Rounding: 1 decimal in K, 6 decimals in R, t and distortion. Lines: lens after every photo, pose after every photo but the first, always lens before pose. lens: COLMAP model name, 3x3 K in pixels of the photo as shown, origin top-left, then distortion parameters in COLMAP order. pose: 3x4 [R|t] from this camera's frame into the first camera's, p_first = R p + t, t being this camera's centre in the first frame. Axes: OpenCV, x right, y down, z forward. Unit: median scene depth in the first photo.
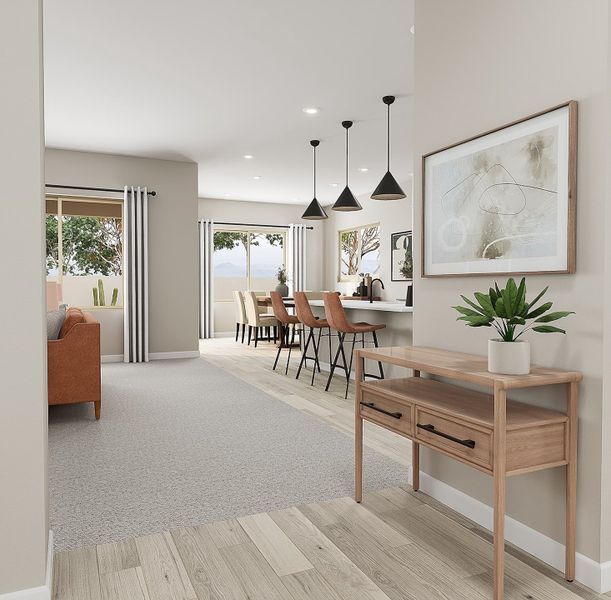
lens RADIAL K [[508.1, 0, 305.5], [0, 508.1, 300.0], [0, 0, 1]] dist [0.001337, -0.000805]
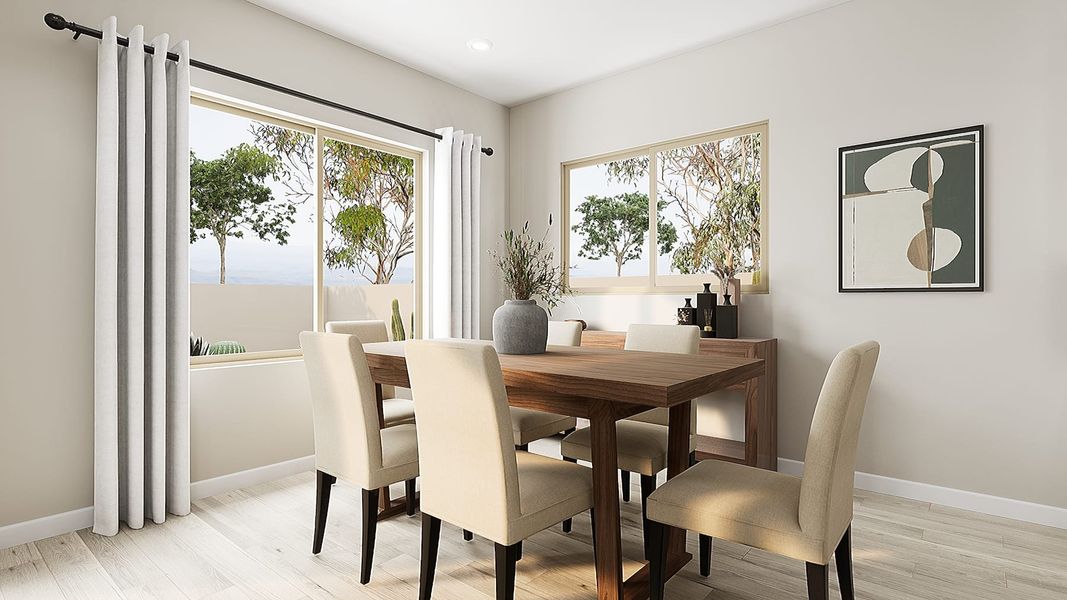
lens RADIAL K [[534.2, 0, 533.5], [0, 534.2, 300.0], [0, 0, 1]] dist [0.023917, 0.000031]
pose [[0.908287, -0.001796, 0.418343, -0.128417], [0.011463, 0.999722, -0.020596, -0.022279], [-0.418190, 0.023503, 0.908055, 0.632077]]
